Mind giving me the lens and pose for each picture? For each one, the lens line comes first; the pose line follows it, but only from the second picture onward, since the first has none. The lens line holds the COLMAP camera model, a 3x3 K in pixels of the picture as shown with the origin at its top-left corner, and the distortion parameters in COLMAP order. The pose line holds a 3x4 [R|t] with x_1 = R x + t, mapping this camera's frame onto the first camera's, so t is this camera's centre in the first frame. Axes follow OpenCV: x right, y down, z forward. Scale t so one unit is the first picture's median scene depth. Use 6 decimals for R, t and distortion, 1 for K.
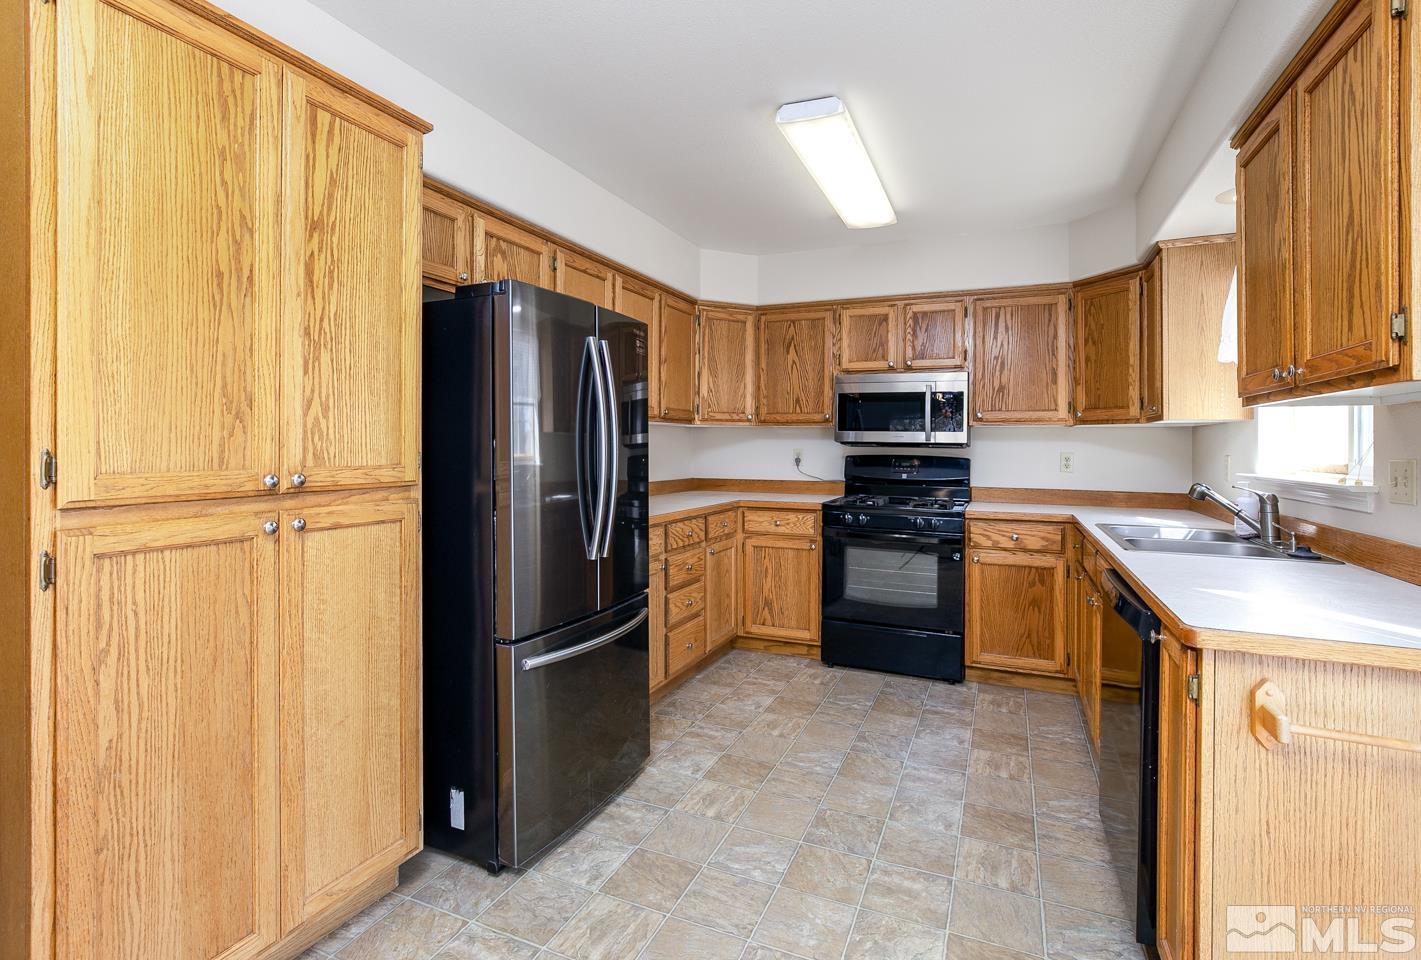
lens RADIAL K [[680.3, 0, 699.9], [0, 680.3, 451.0], [0, 0, 1]] dist [-0.006507, 0.001923]
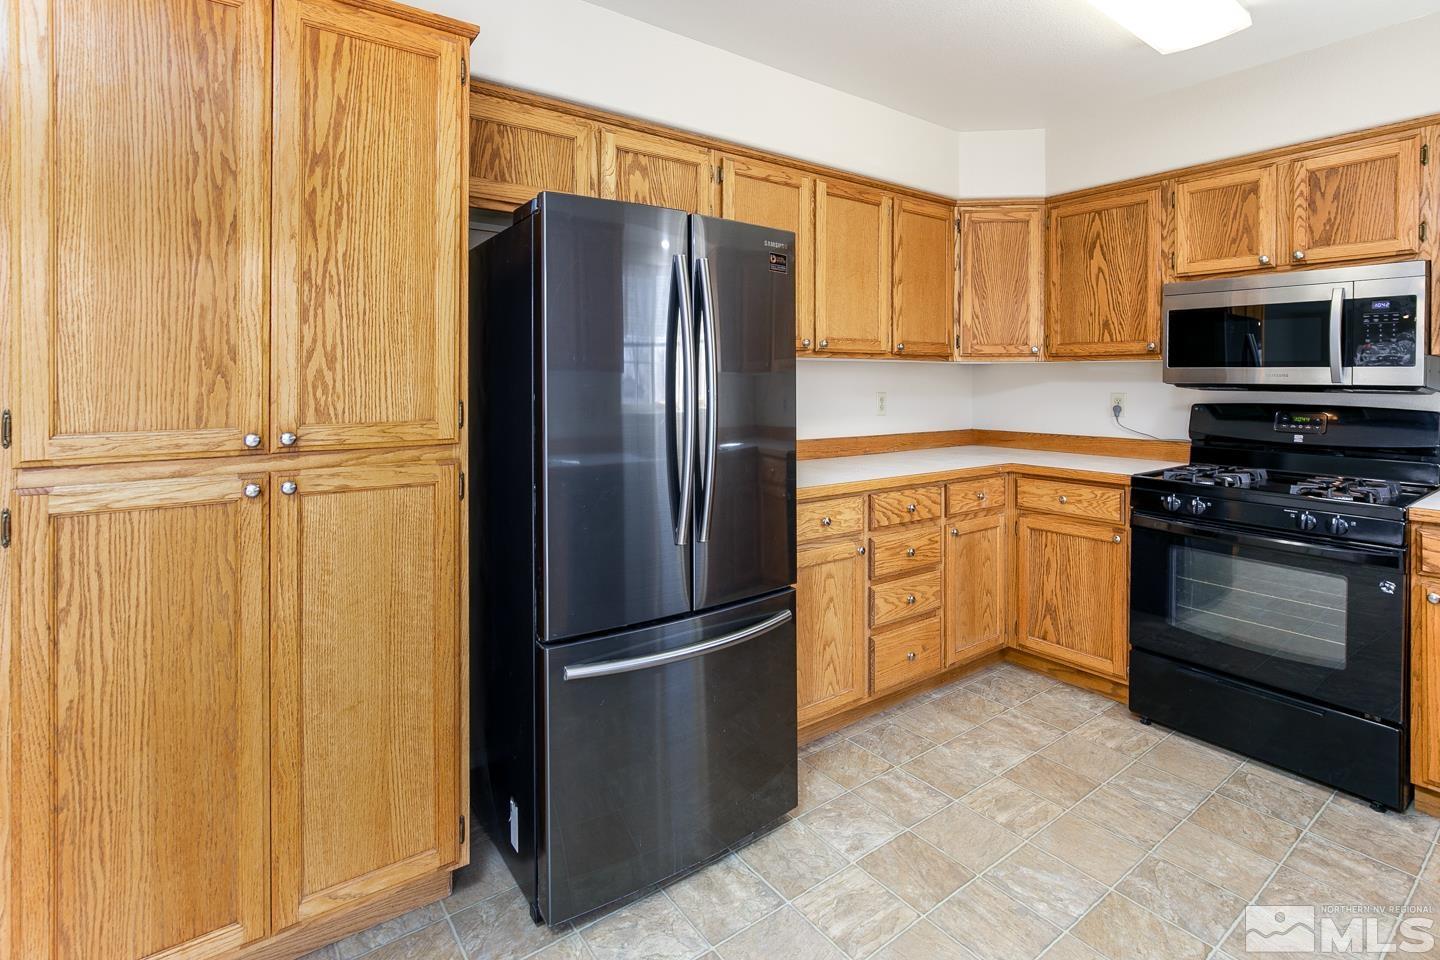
lens RADIAL K [[689.4, 0, 715.2], [0, 689.4, 385.7], [0, 0, 1]] dist [-0.006507, 0.001923]
pose [[0.869288, -0.001681, -0.494304, 0.189988], [0.001220, 0.999998, -0.001256, -0.014186], [0.494305, 0.000489, 0.869288, 0.247431]]
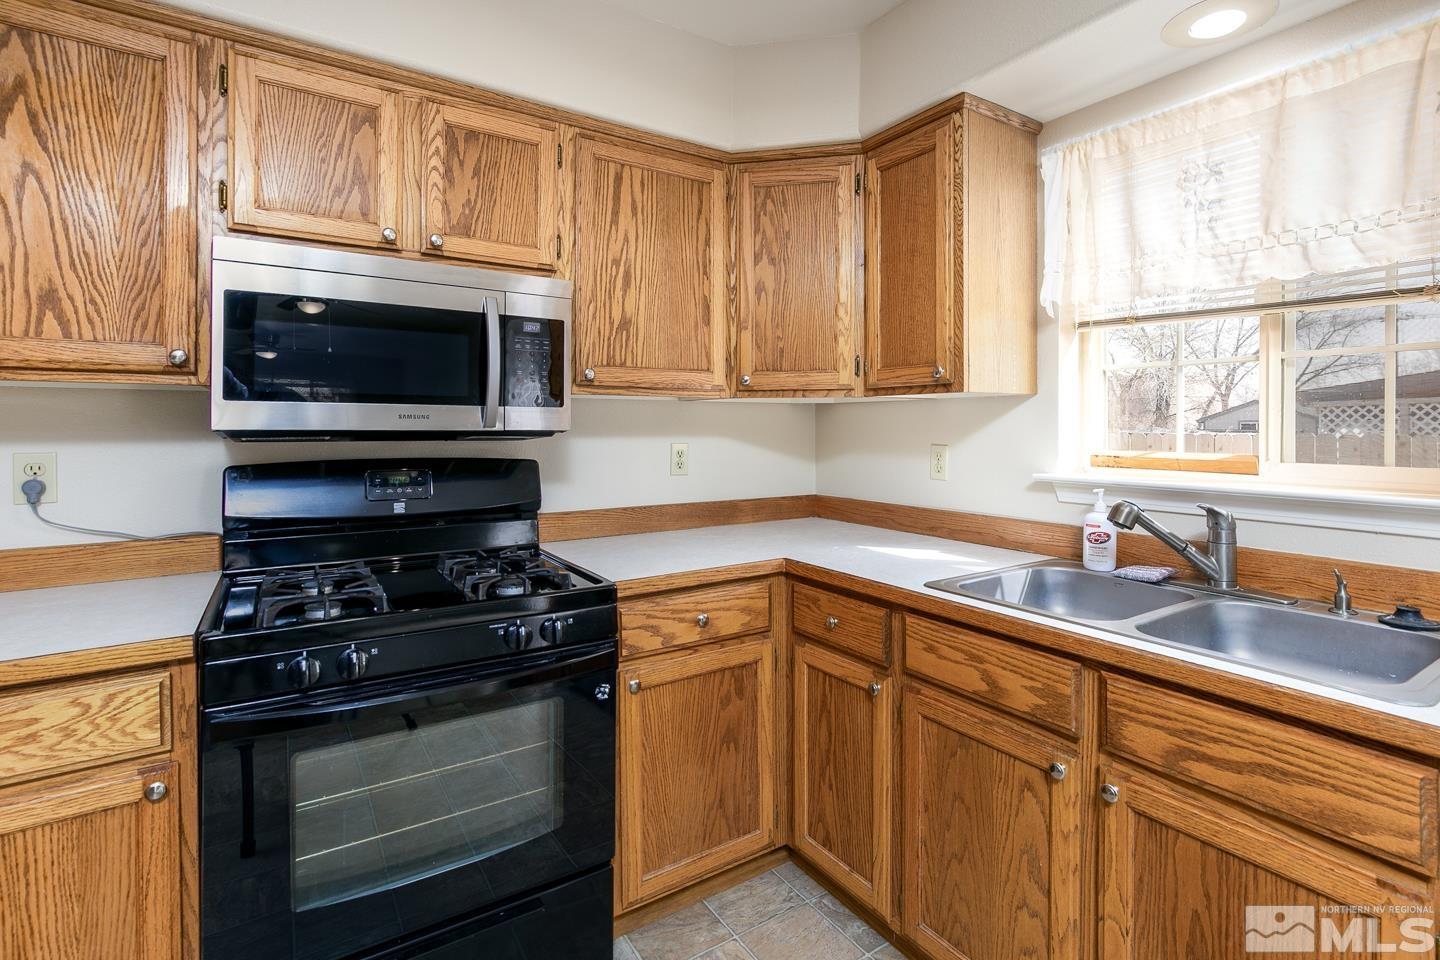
lens RADIAL K [[689.4, 0, 754.8], [0, 689.4, 424.5], [0, 0, 1]] dist [-0.006507, 0.001923]
pose [[0.508760, -0.008966, 0.860862, 0.051786], [0.012585, 0.999916, 0.002976, -0.018519], [-0.860817, 0.009320, 0.508830, 0.754251]]
